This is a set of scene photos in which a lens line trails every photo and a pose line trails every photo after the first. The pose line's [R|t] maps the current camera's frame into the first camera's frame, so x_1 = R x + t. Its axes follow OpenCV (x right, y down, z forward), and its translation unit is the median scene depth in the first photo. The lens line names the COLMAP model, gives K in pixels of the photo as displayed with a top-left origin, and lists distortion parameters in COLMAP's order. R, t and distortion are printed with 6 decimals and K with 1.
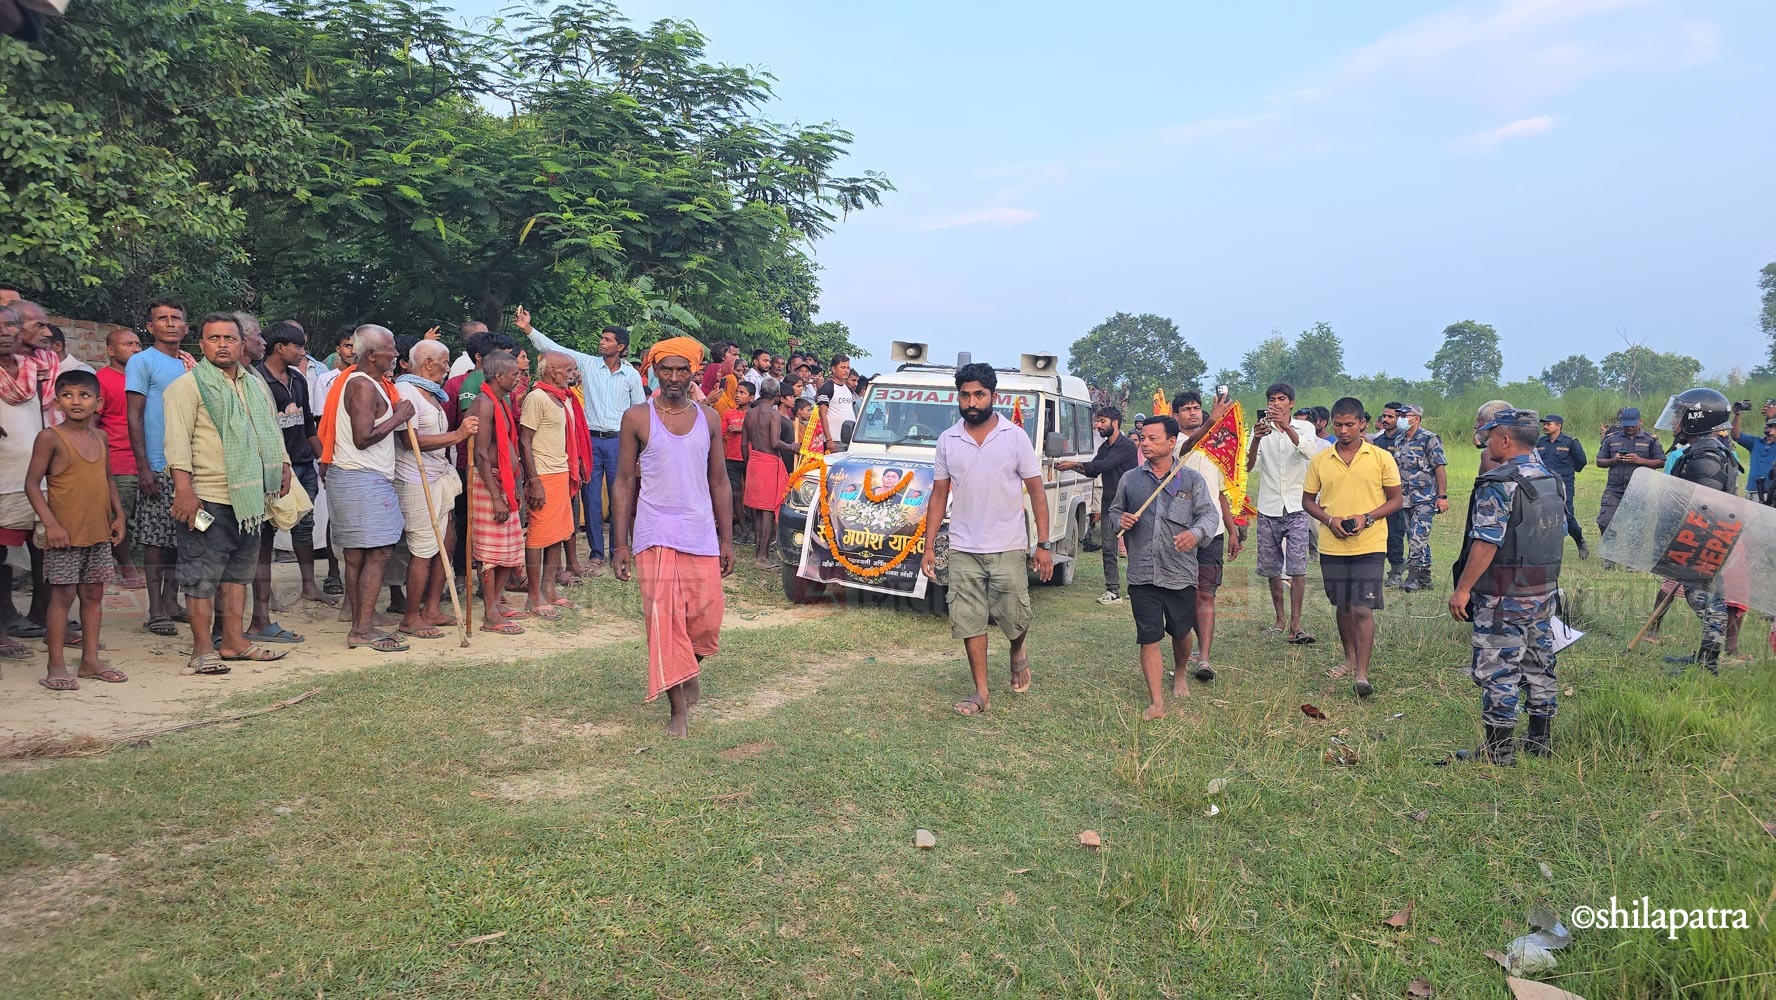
lens RADIAL K [[1187.9, 0, 874.8], [0, 1187.9, 504.3], [0, 0, 1]] dist [0.031227, -0.001956]
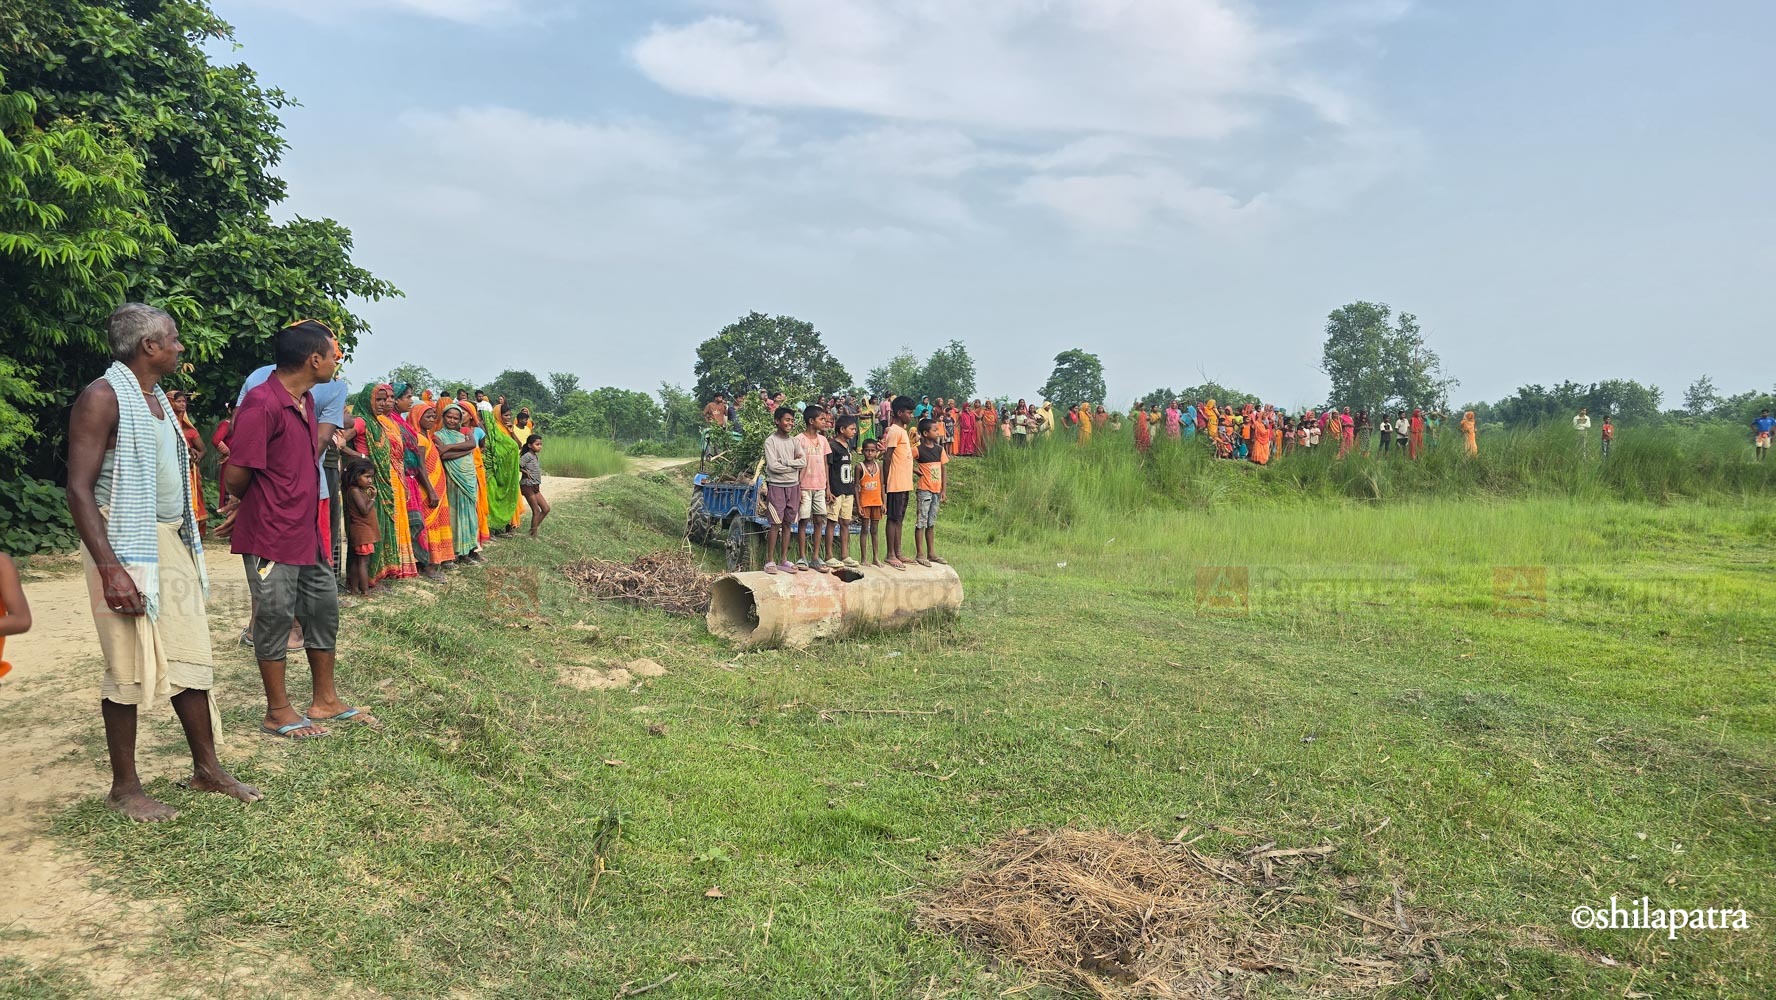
lens RADIAL K [[1187.9, 0, 888.9], [0, 1187.9, 491.7], [0, 0, 1]] dist [0.031227, -0.001956]
pose [[0.936668, 0.011498, 0.350029, 0.013552], [-0.003662, 0.999728, -0.023040, -0.062749], [-0.350199, 0.020299, 0.936456, 0.749725]]
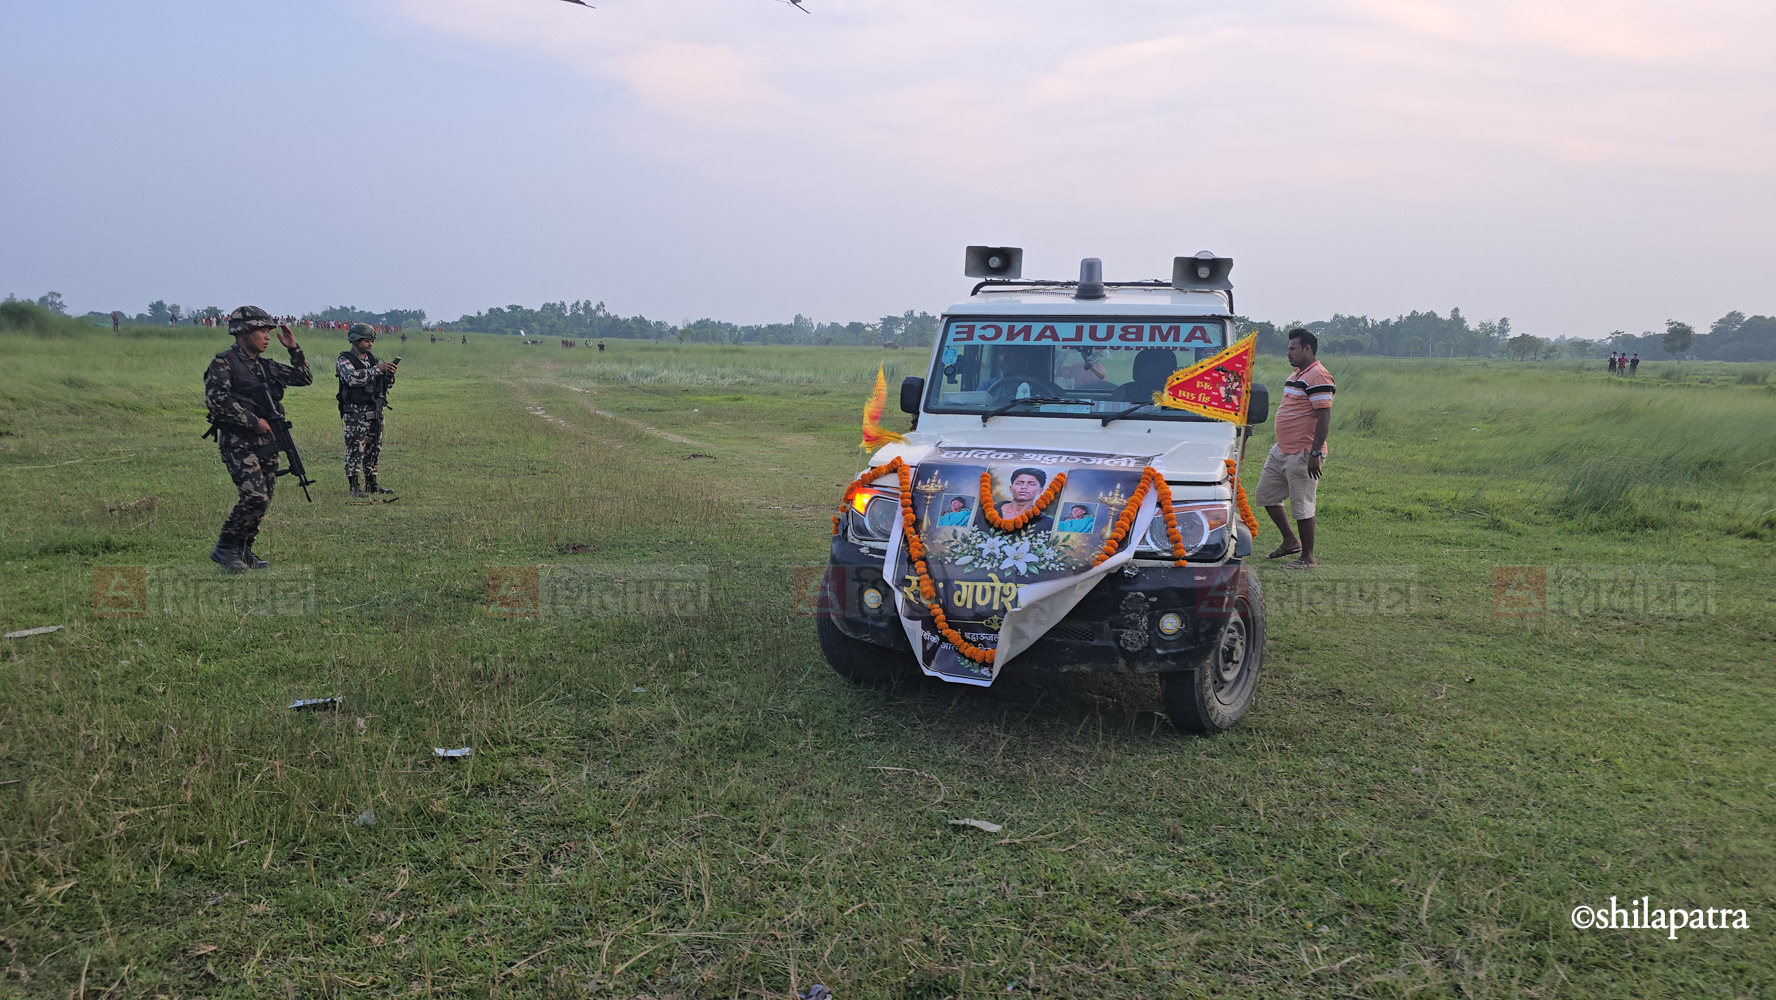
lens RADIAL K [[1187.9, 0, 887.7], [0, 1187.9, 491.0], [0, 0, 1]] dist [0.031227, -0.001956]
pose [[0.997092, -0.054876, 0.052880, -0.039780], [0.051443, 0.996608, 0.064241, -0.028415], [-0.056226, -0.061334, 0.996532, 0.203762]]
